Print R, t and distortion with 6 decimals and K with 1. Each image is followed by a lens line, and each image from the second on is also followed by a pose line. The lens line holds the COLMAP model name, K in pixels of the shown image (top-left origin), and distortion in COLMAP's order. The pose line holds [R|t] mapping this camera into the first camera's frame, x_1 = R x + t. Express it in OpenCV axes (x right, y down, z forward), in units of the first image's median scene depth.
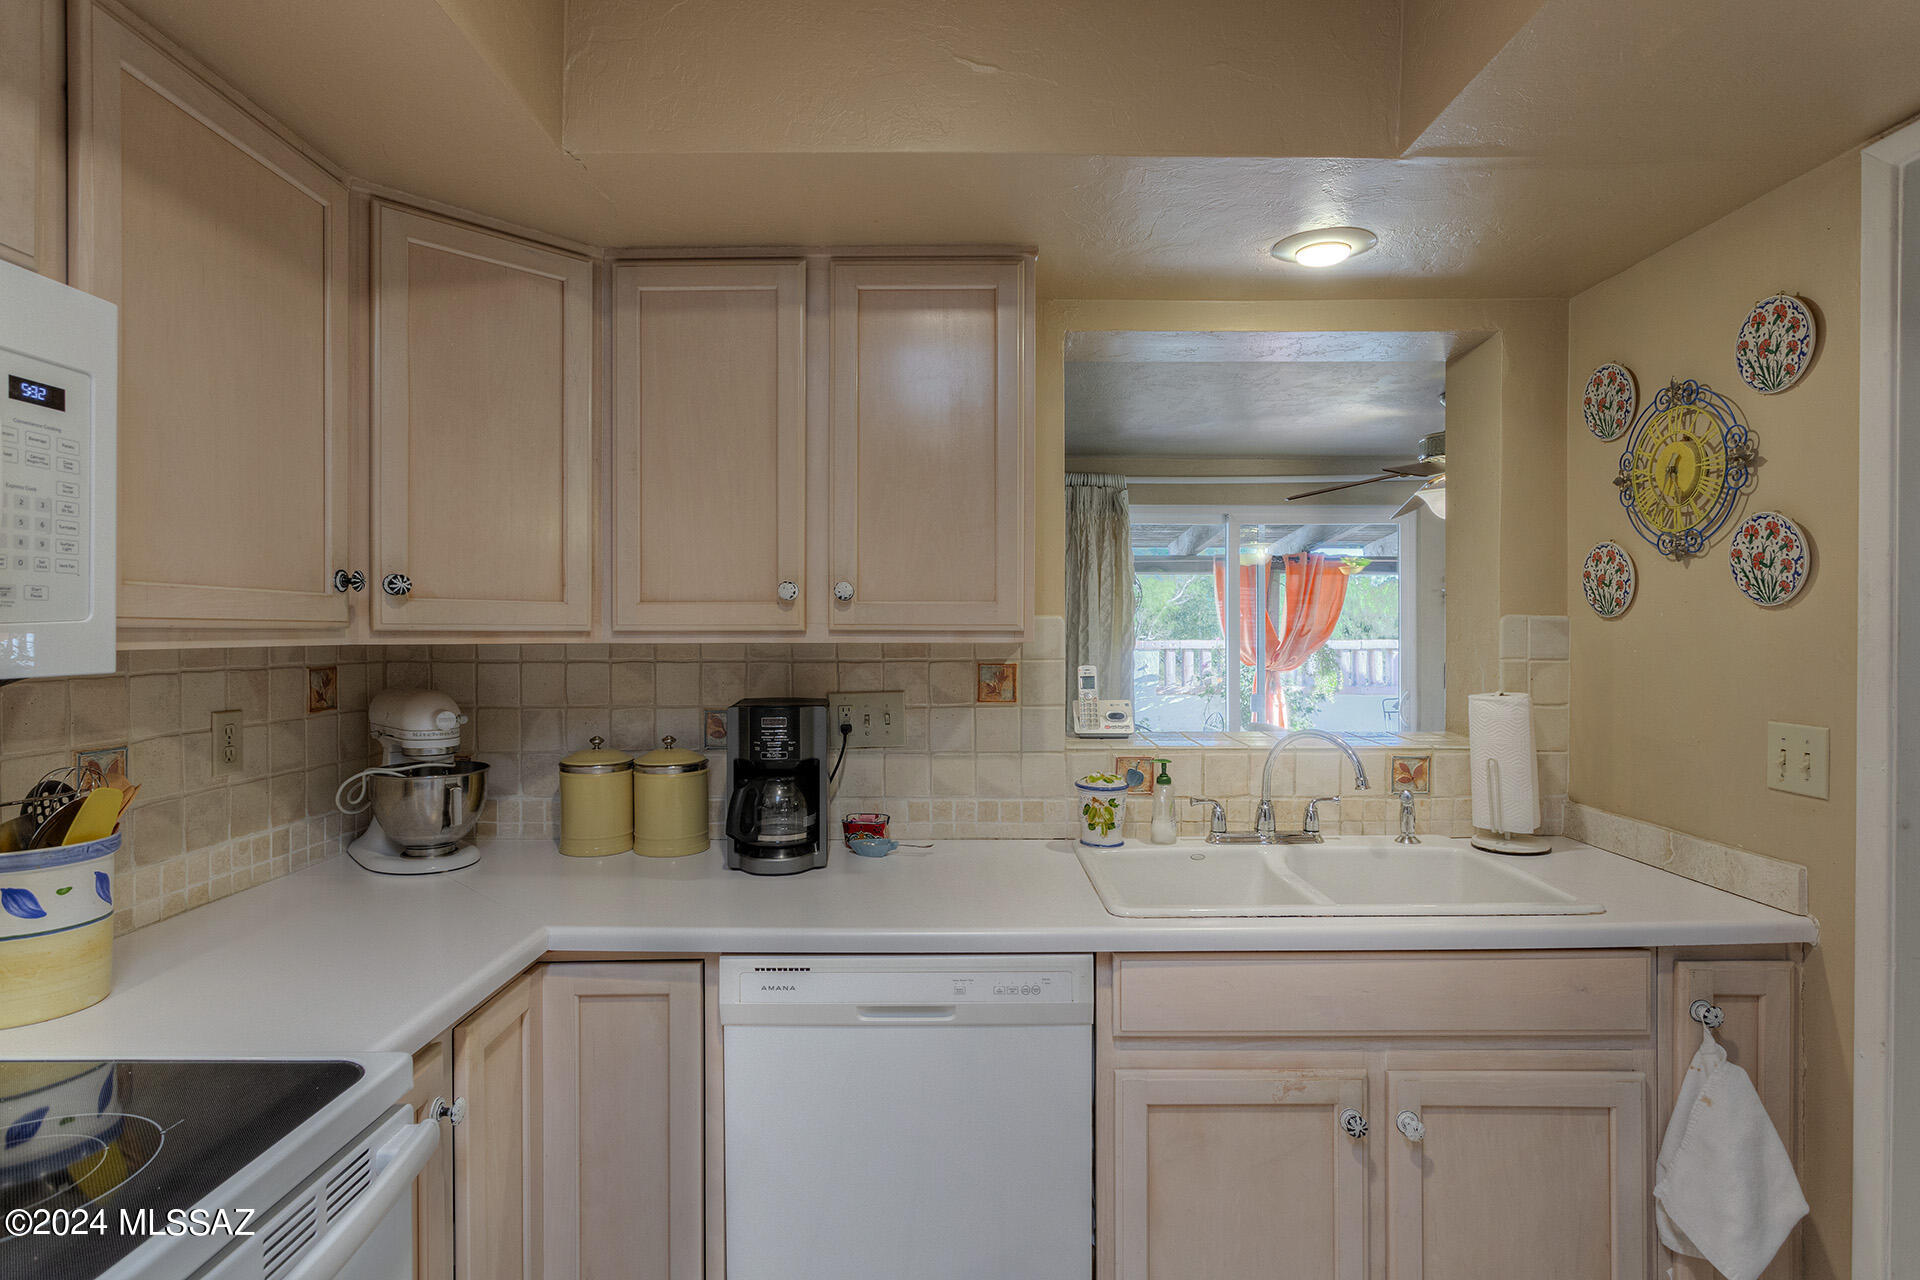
lens RADIAL K [[987.9, 0, 957.8], [0, 987.9, 640.1], [0, 0, 1]] dist [0.002578, 0.000457]
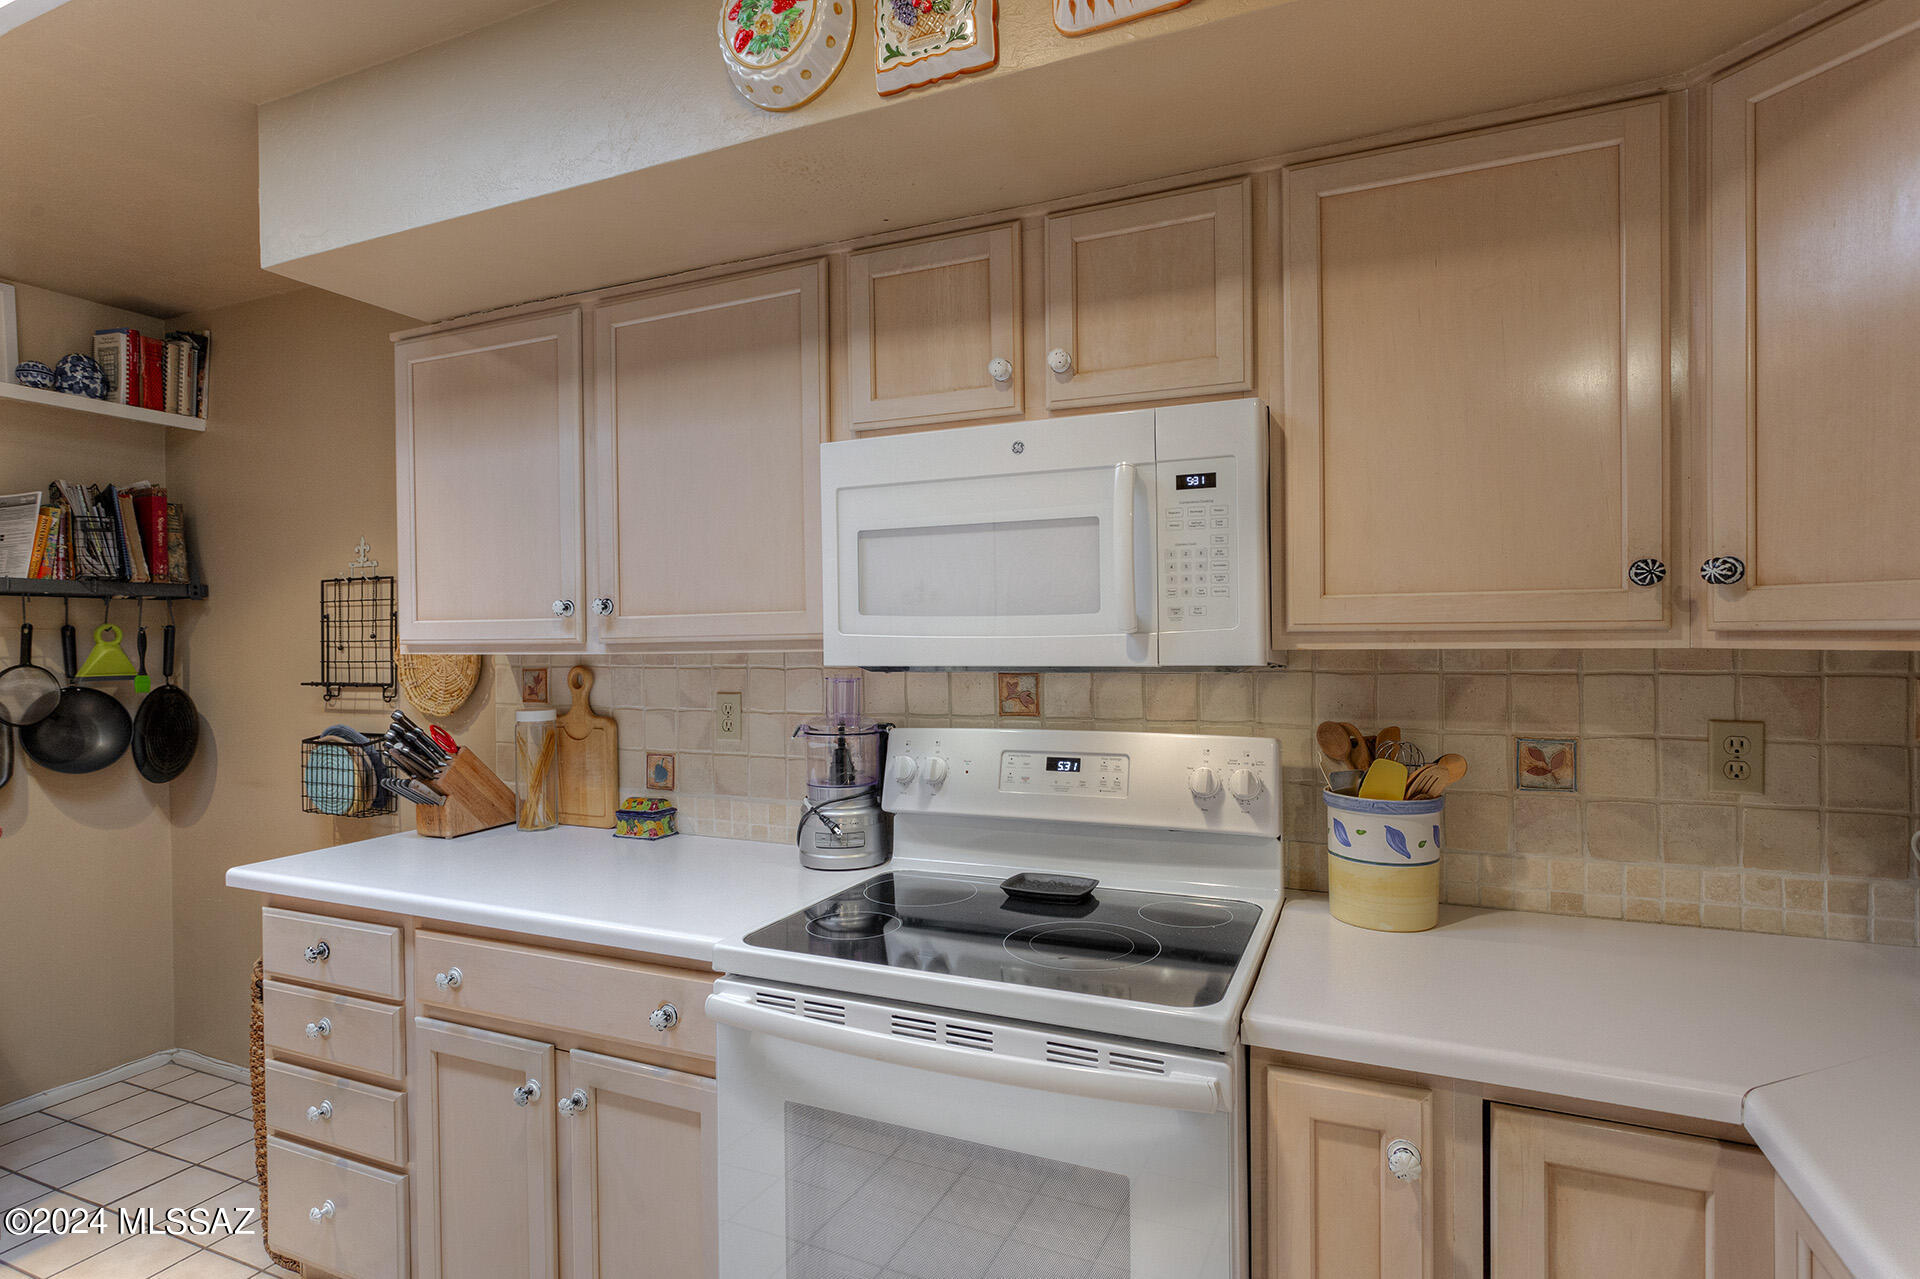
lens RADIAL K [[987.9, 0, 957.2], [0, 987.9, 631.7], [0, 0, 1]] dist [0.002578, 0.000457]
pose [[-0.405665, 0.001434, -0.914021, 0.384164], [0.000177, 0.999999, 0.001491, -0.010706], [0.914022, 0.000443, -0.405665, 0.787207]]
